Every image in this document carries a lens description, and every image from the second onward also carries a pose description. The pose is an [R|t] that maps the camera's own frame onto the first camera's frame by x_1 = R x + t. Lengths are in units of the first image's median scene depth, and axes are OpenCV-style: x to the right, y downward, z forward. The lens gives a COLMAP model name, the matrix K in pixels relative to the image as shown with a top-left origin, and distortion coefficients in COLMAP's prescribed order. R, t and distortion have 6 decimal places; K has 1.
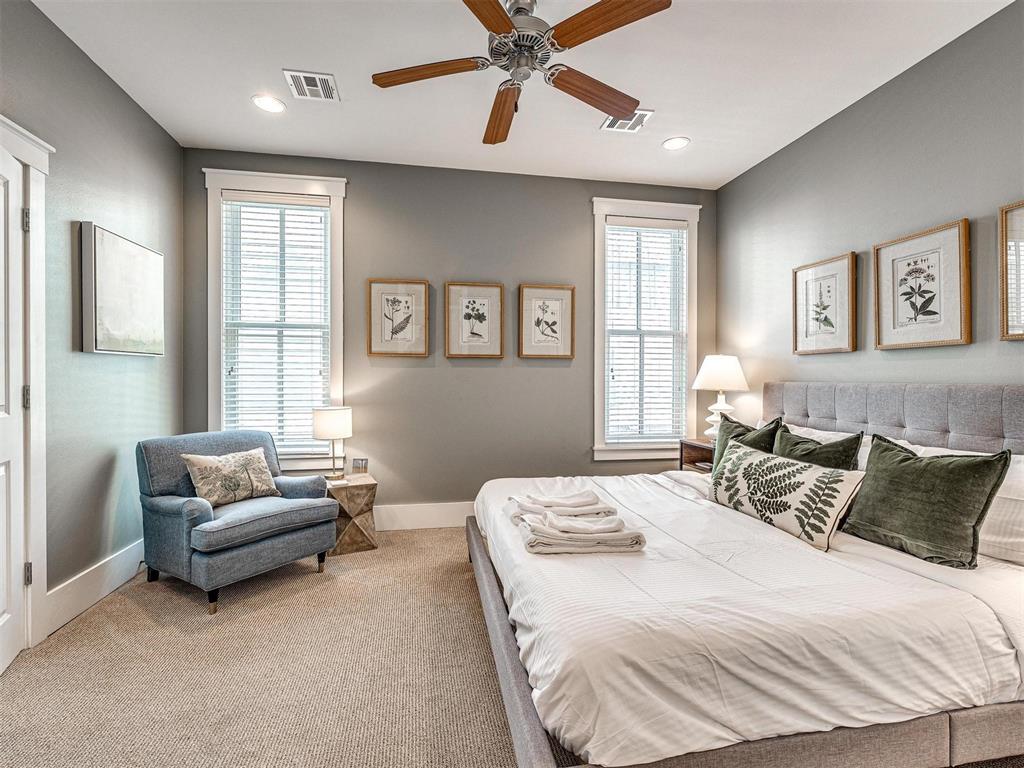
lens RADIAL K [[464.7, 0, 507.6], [0, 464.7, 379.0], [0, 0, 1]] dist [0.000097, 0.000072]
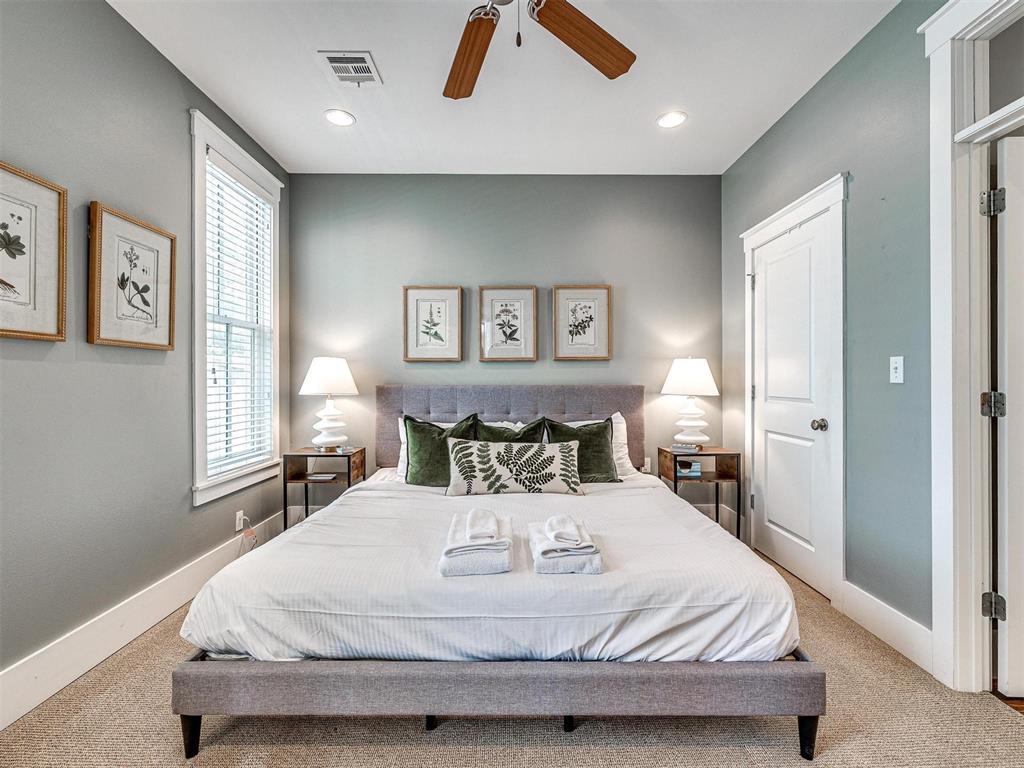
lens RADIAL K [[464.7, 0, 506.6], [0, 464.7, 380.8], [0, 0, 1]] dist [0.000097, 0.000072]
pose [[0.180989, -0.004744, 0.983474, -0.518907], [0.003480, 0.999985, 0.004183, -0.006922], [-0.983479, 0.002665, 0.181003, 0.598869]]
